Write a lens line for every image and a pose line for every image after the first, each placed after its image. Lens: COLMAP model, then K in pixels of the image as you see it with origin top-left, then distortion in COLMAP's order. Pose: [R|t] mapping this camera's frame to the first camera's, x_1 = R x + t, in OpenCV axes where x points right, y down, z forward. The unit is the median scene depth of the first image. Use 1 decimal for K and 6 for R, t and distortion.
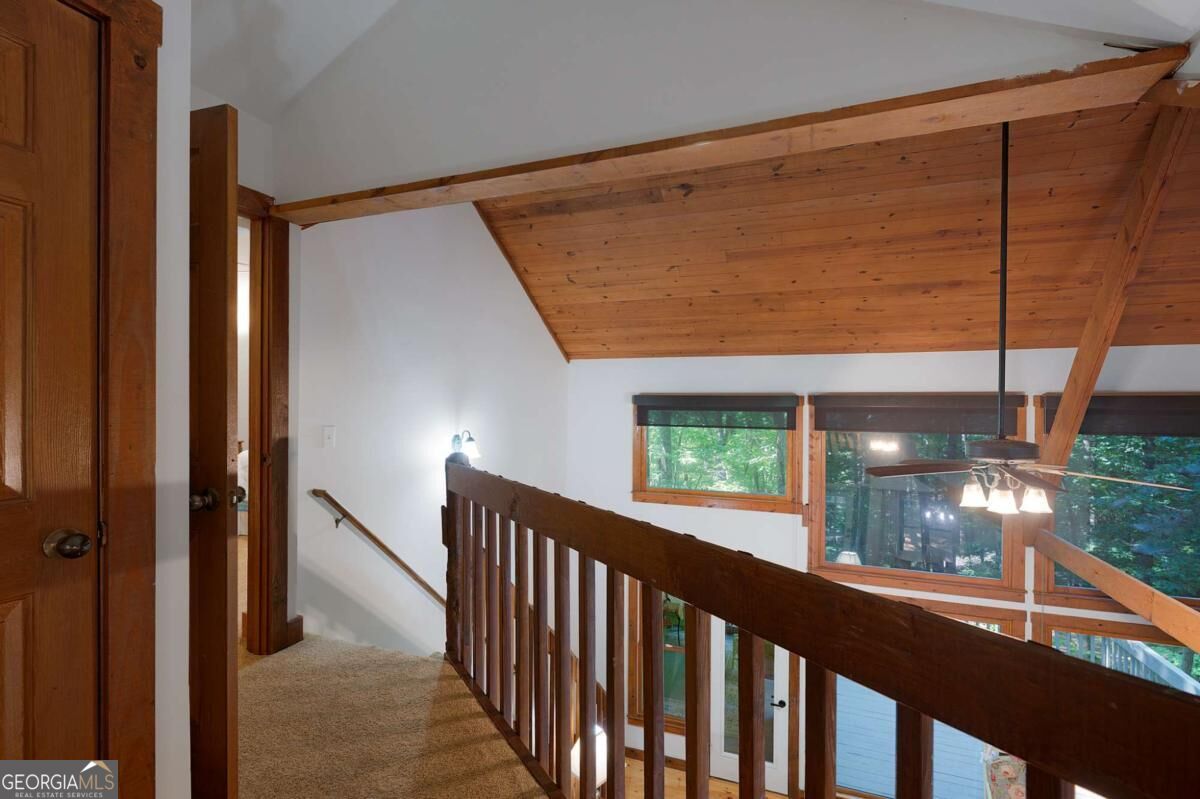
lens RADIAL K [[542.3, 0, 589.7], [0, 542.3, 396.3], [0, 0, 1]] dist [0.002662, 0.000675]
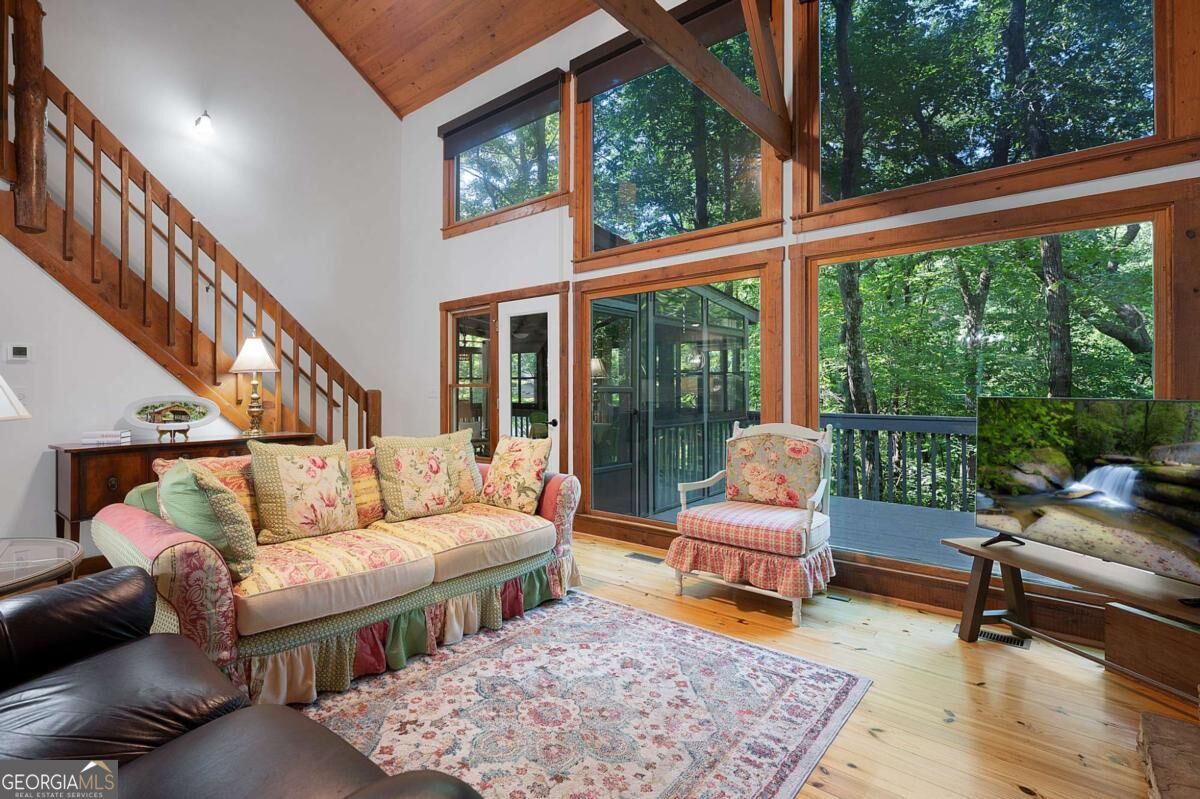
lens RADIAL K [[579.4, 0, 518.7], [0, 579.4, 383.0], [0, 0, 1]] dist [0.001152, -0.000017]
pose [[0.921032, -0.008045, -0.389403, 0.685342], [0.003136, 0.999907, -0.013240, 0.524871], [0.389474, 0.010973, 0.920972, 0.104287]]
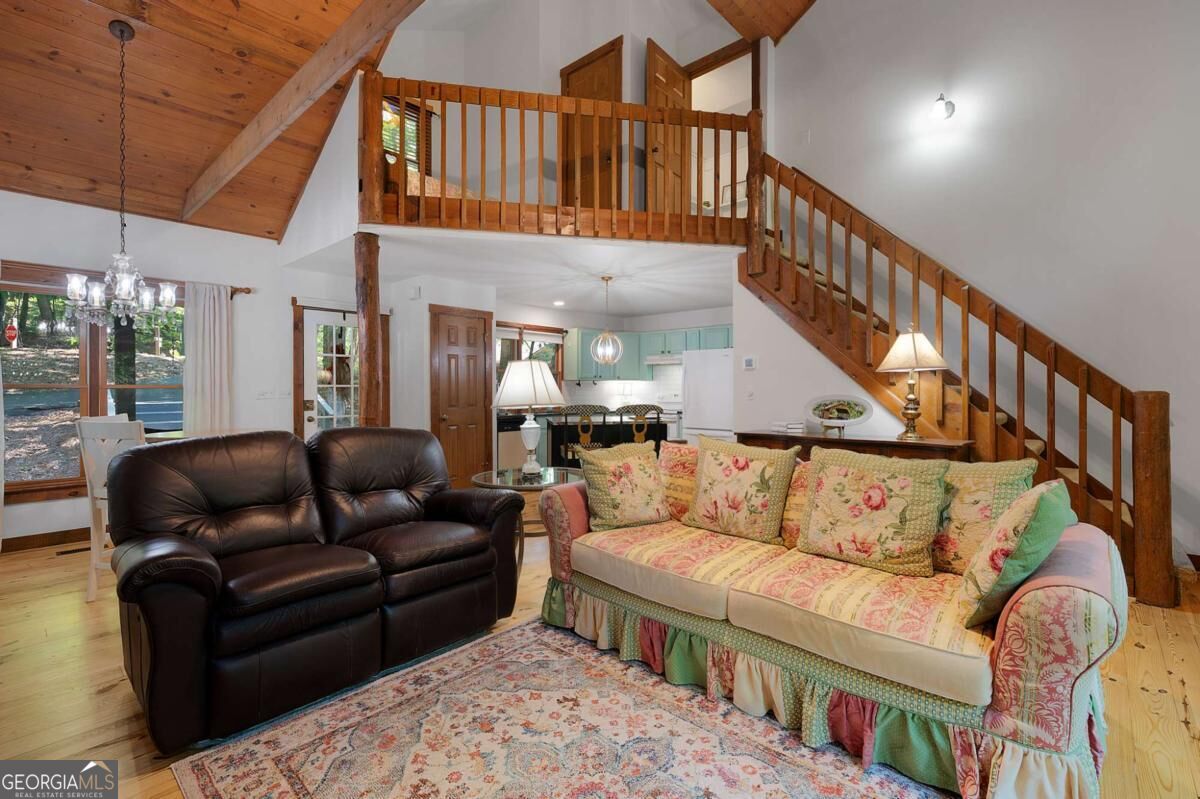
lens RADIAL K [[542.3, 0, 599.1], [0, 542.3, 392.0], [0, 0, 1]] dist [0.002662, 0.000675]
pose [[-0.367139, 0.003767, -0.930158, 0.824896], [-0.001251, 0.999989, 0.004543, 0.522501], [0.930165, 0.002831, -0.367131, 0.610530]]
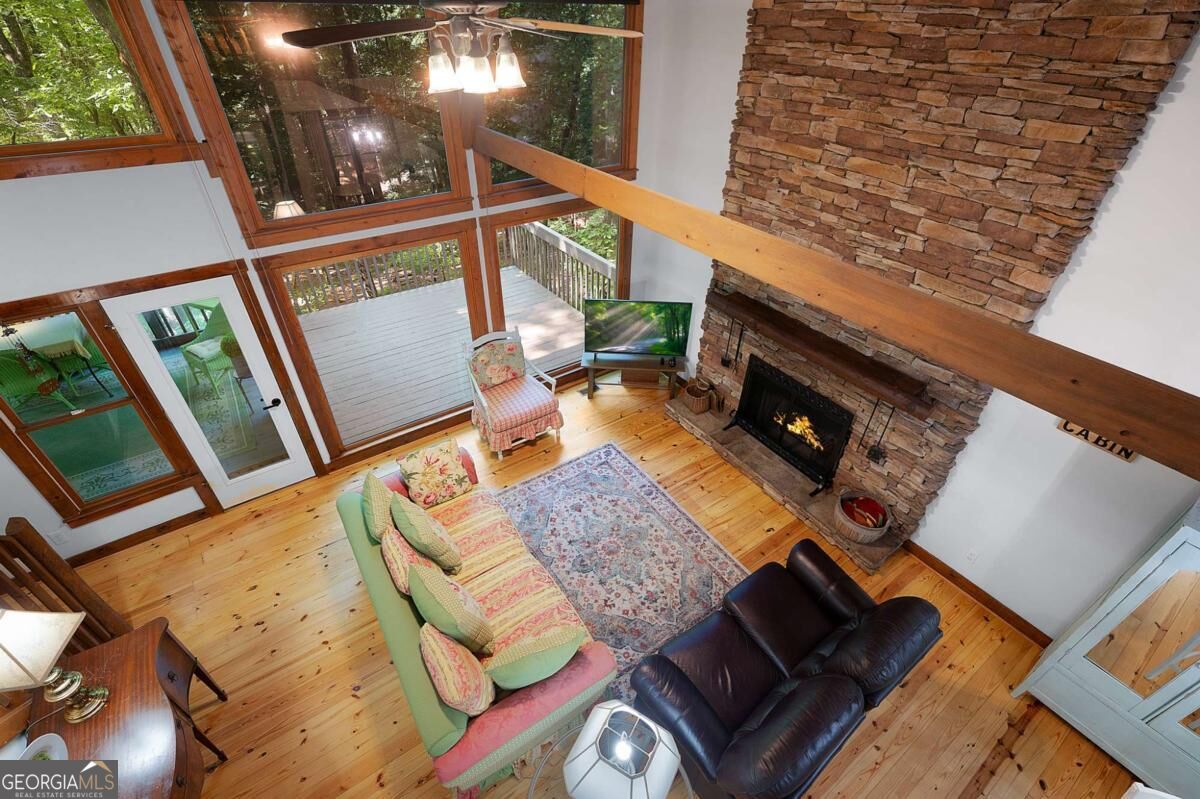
lens RADIAL K [[542.3, 0, 608.9], [0, 542.3, 404.6], [0, 0, 1]] dist [0.002662, 0.000675]
pose [[0.558161, -0.492092, 0.668059, 0.077094], [-0.010010, 0.801097, 0.598451, 0.055703], [-0.829672, -0.340719, 0.442215, 0.194199]]
